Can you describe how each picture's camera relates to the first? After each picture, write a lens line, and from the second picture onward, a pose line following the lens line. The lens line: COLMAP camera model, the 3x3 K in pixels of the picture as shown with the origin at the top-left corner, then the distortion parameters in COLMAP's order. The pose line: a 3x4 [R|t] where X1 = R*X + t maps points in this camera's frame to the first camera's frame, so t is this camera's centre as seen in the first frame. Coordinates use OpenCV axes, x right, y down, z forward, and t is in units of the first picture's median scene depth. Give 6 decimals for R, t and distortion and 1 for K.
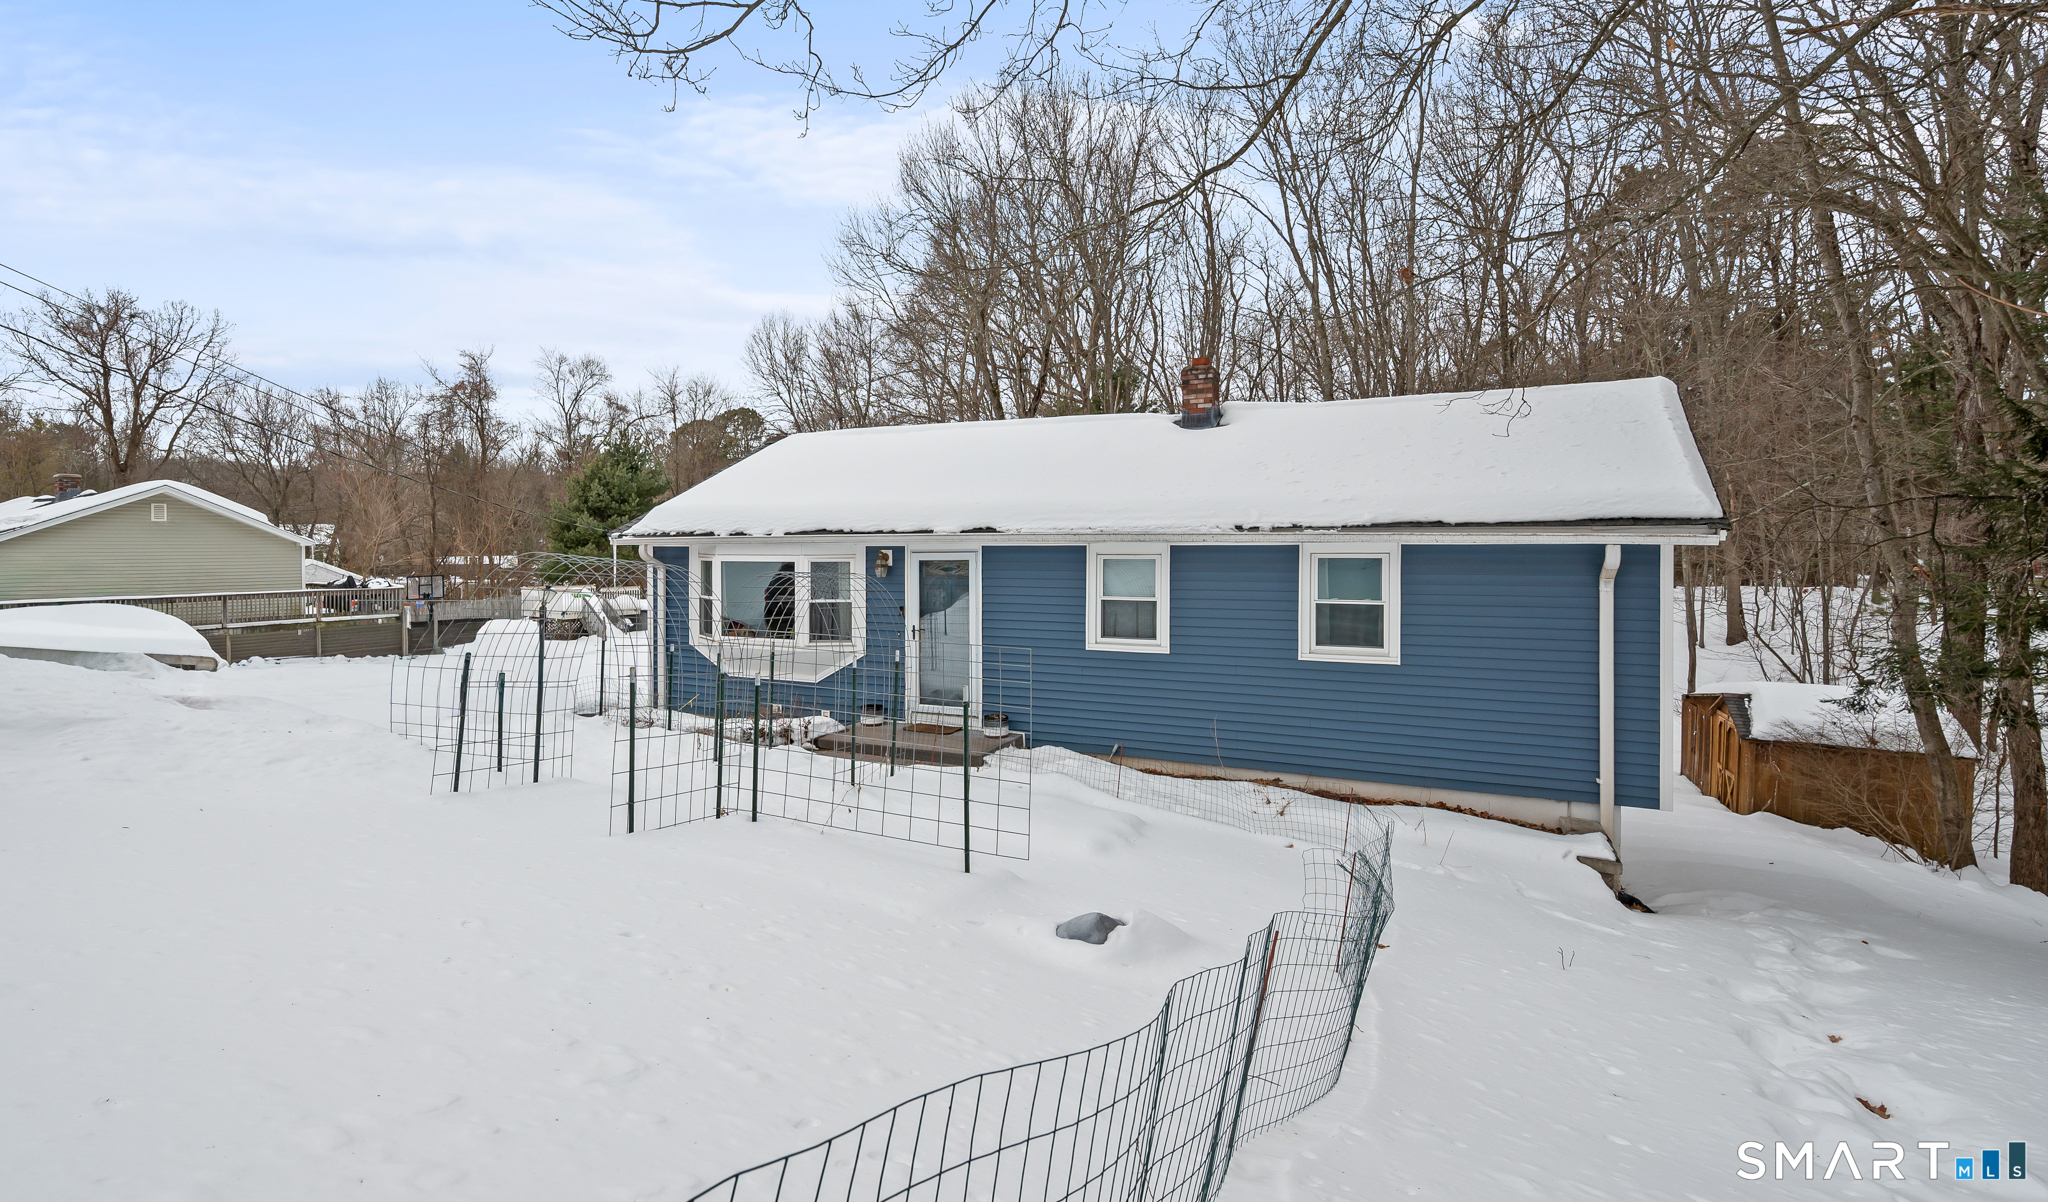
lens RADIAL K [[828.5, 0, 1024.0], [0, 828.5, 601.0], [0, 0, 1]] dist [-0.000173, -0.000038]
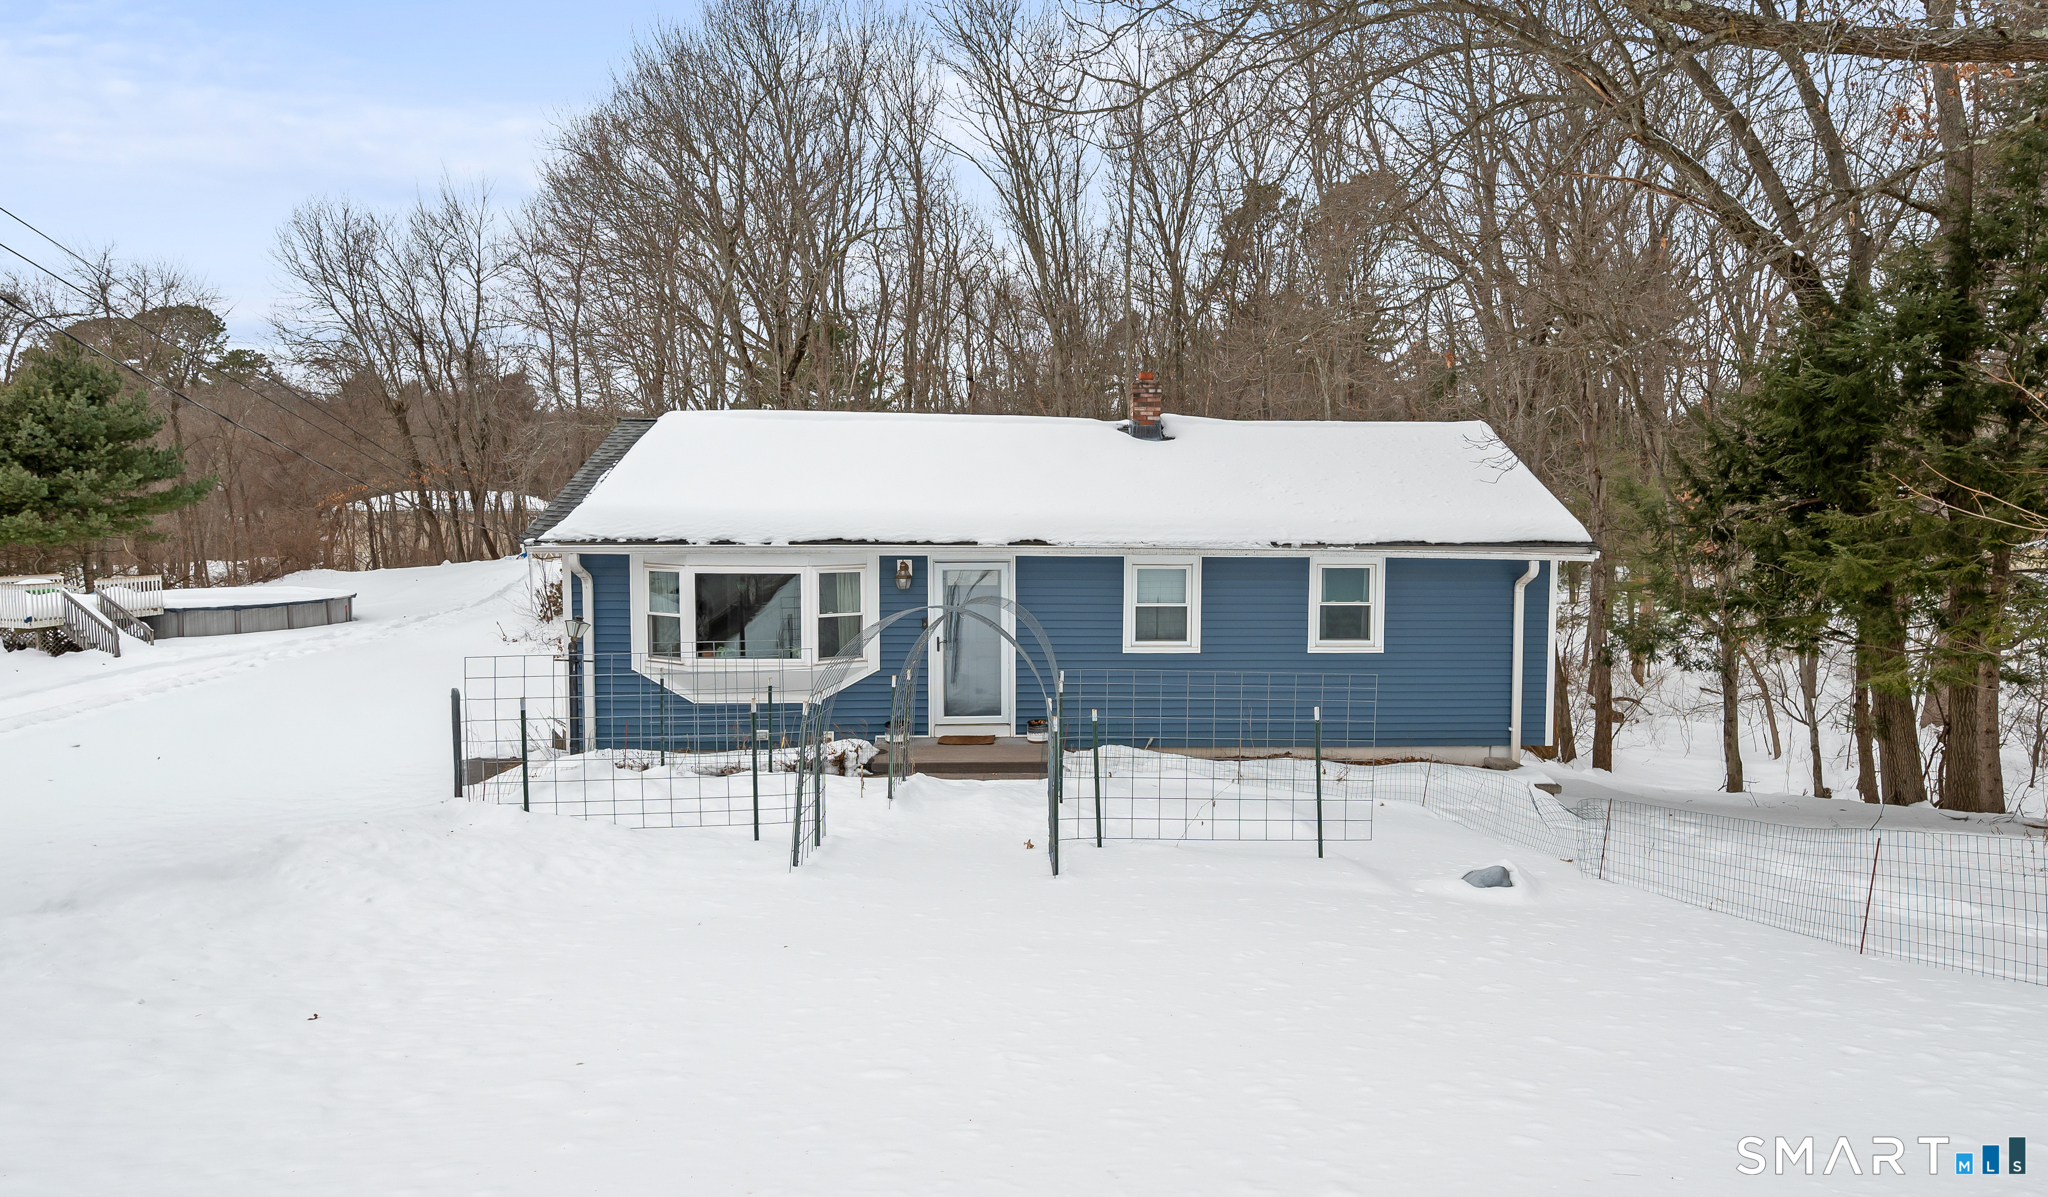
lens RADIAL K [[903.6, 0, 1024.0], [0, 903.6, 598.5], [0, 0, 1]] dist [0.001389, 0.000034]
pose [[0.902469, -0.035997, 0.429249, -0.545330], [0.019574, 0.998900, 0.042616, -0.064951], [-0.430311, -0.030058, 0.902180, -0.004253]]
